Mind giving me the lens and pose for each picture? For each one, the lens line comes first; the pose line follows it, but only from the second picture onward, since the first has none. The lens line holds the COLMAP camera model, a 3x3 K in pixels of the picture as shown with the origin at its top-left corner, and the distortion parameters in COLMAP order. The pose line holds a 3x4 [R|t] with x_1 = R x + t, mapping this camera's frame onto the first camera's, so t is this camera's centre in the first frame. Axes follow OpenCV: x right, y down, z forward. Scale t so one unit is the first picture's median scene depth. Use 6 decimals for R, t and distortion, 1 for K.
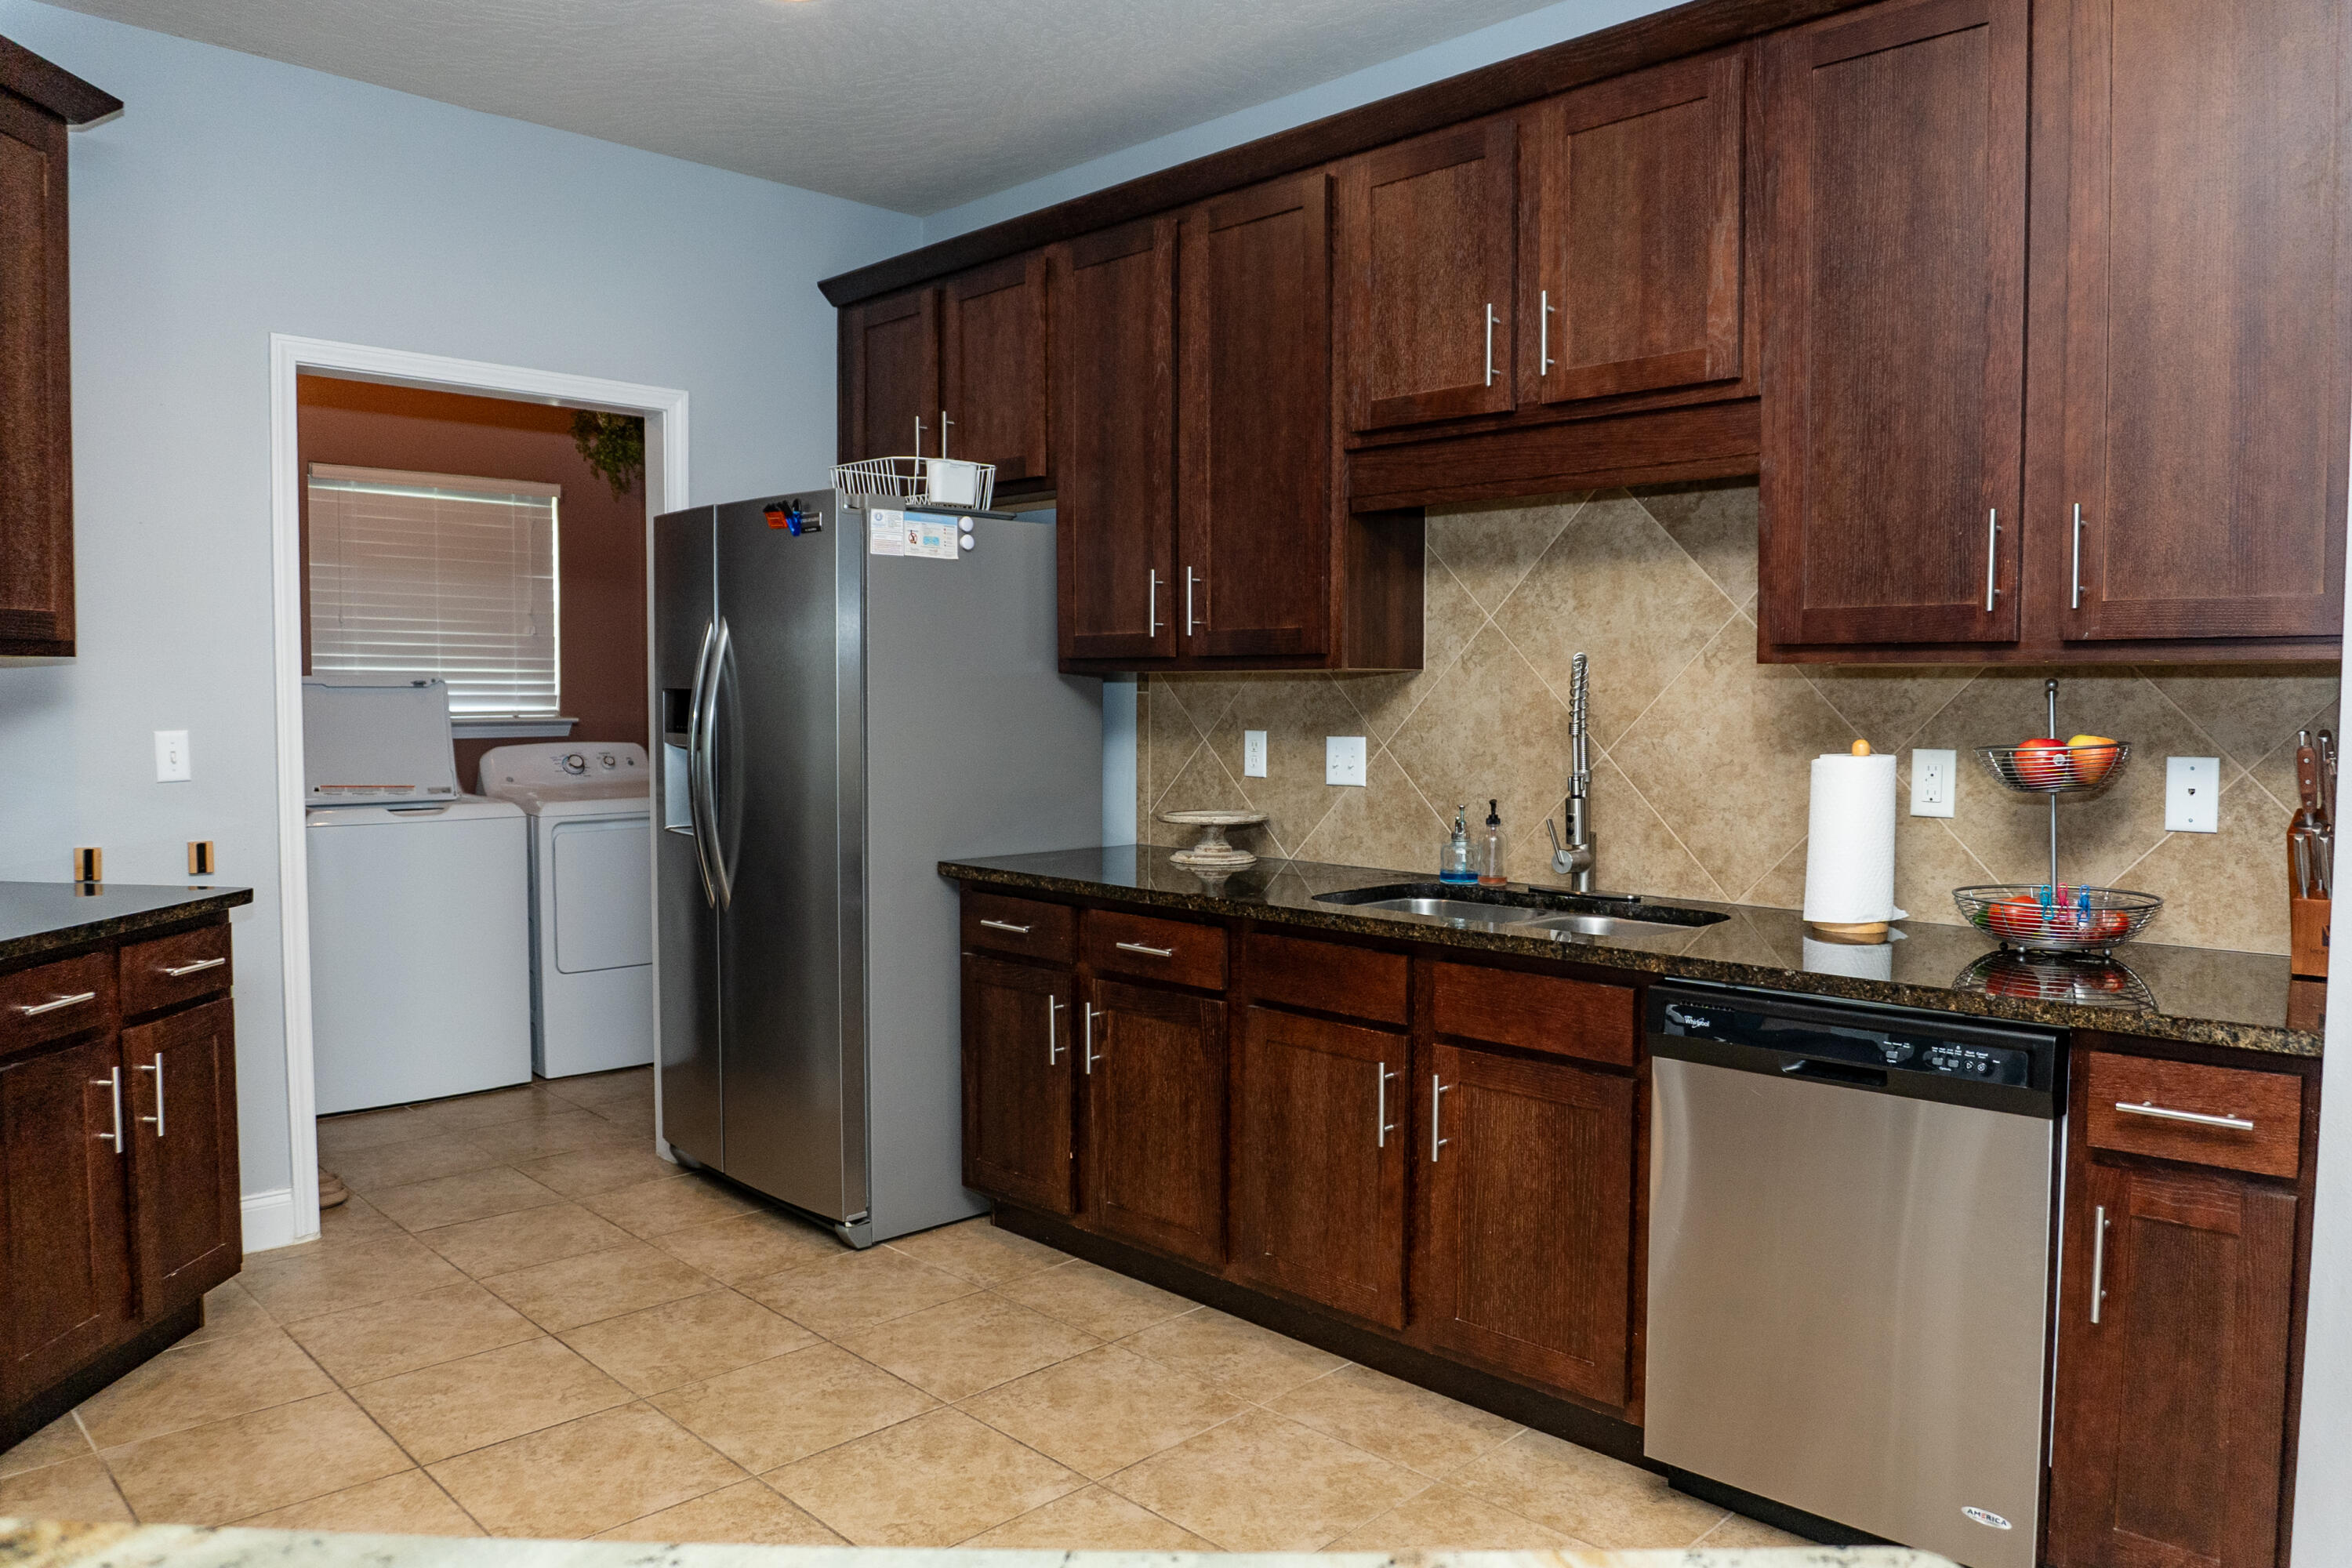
lens RADIAL K [[1604.5, 0, 1179.5], [0, 1604.5, 789.8], [0, 0, 1]] dist [-0.050295, -0.000549]
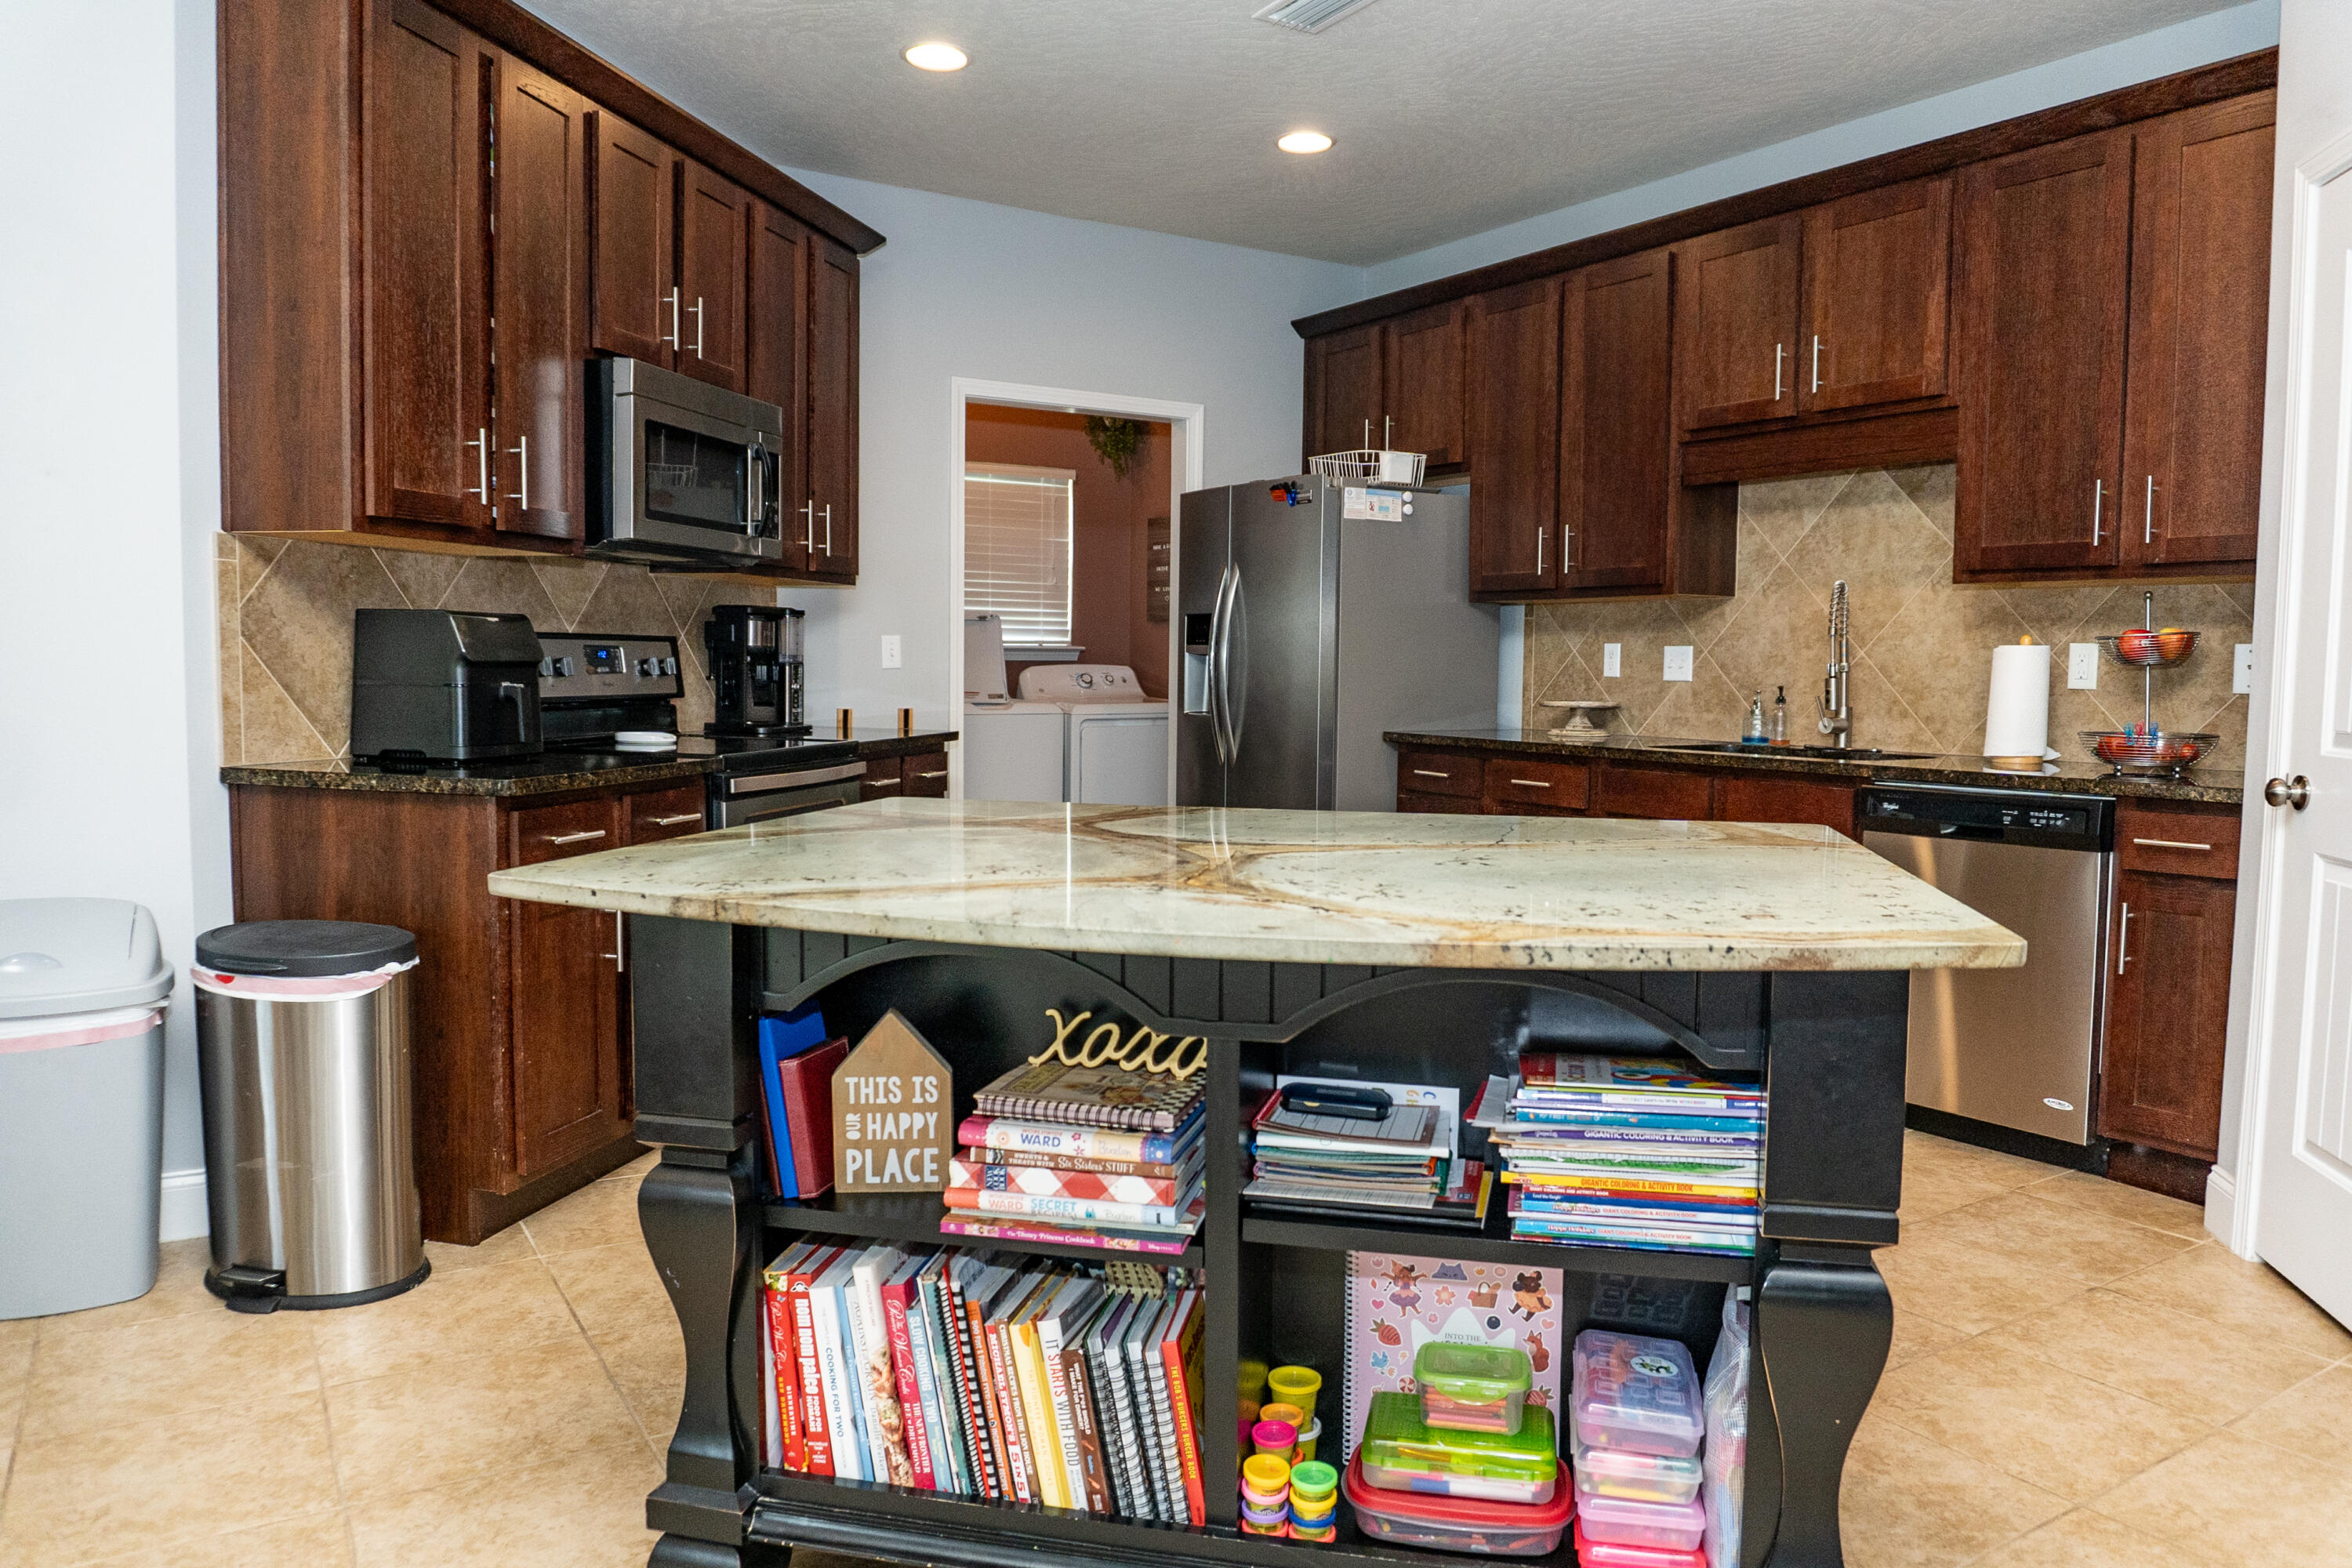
lens RADIAL K [[1604.5, 0, 1179.5], [0, 1604.5, 789.8], [0, 0, 1]] dist [-0.050295, -0.000549]
pose [[0.975828, 0.023078, -0.217319, -0.017701], [-0.018967, 0.999600, 0.020981, 0.081708], [0.217716, -0.016352, 0.975875, -0.521980]]
